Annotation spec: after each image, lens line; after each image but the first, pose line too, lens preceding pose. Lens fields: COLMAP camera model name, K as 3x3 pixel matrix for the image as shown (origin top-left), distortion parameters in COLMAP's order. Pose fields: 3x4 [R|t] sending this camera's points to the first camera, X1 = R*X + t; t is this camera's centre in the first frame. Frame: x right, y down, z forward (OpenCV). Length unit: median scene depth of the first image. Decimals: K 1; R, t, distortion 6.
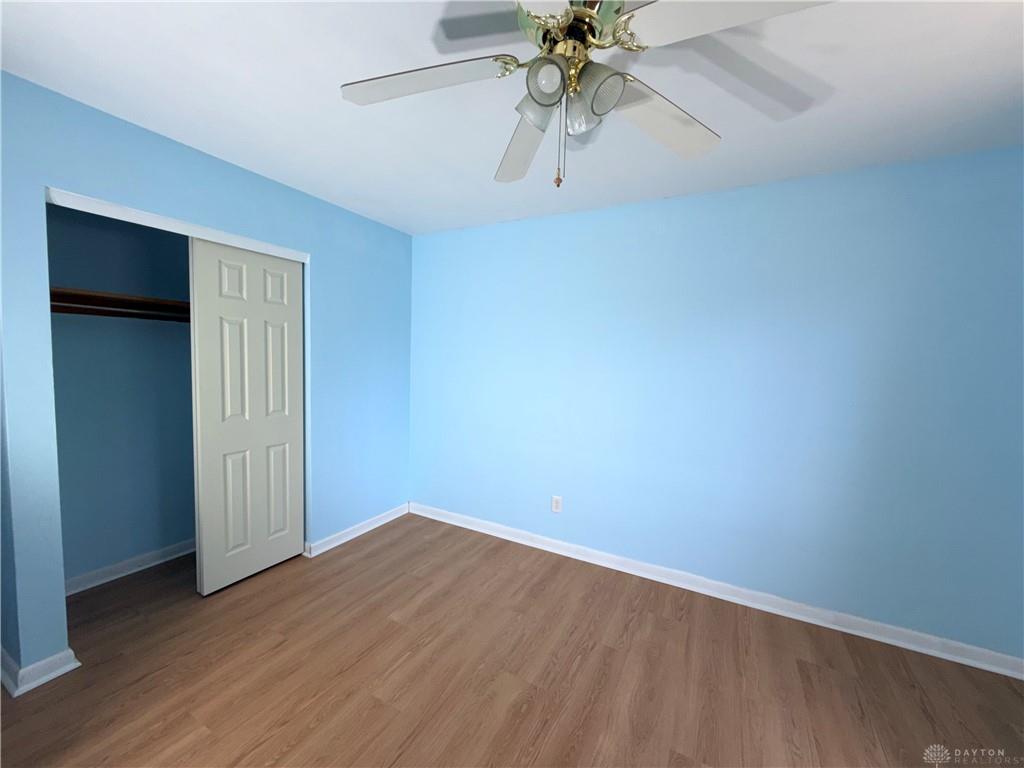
lens RADIAL K [[407.3, 0, 510.4], [0, 407.3, 385.1], [0, 0, 1]] dist [-0.000141, 0.000161]
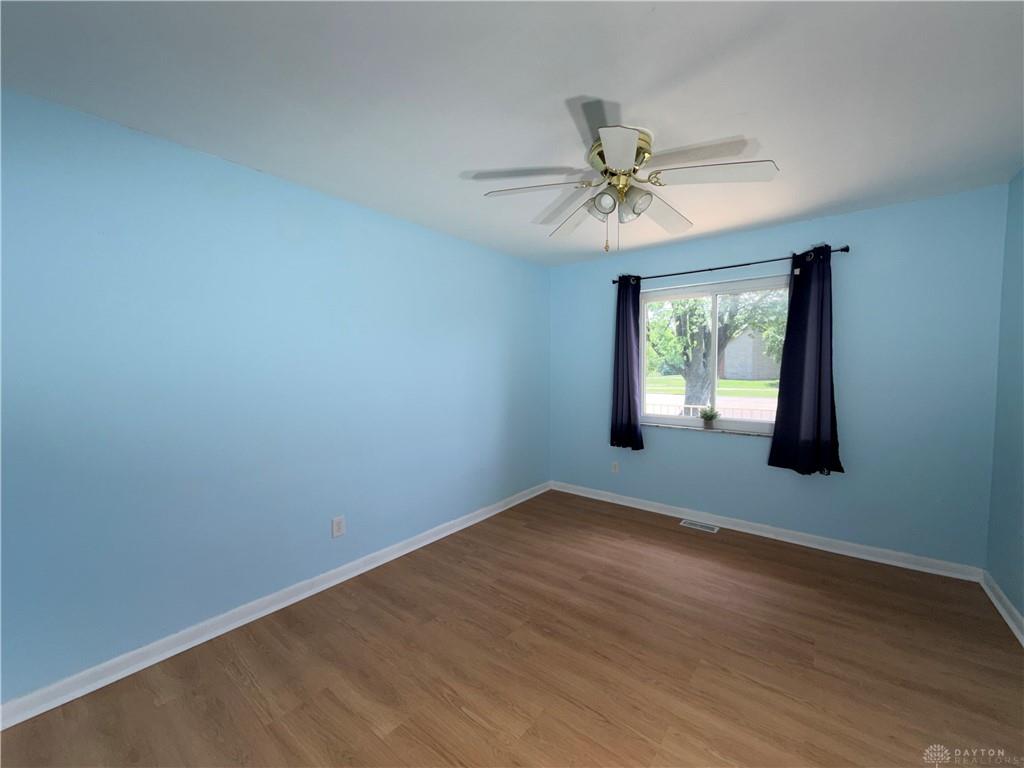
lens RADIAL K [[407.3, 0, 510.4], [0, 407.3, 385.1], [0, 0, 1]] dist [-0.000141, 0.000161]
pose [[0.178265, -0.079417, 0.980772, -0.833185], [0.084529, 0.994289, 0.065148, -0.045342], [-0.980345, 0.071290, 0.183960, 0.580067]]
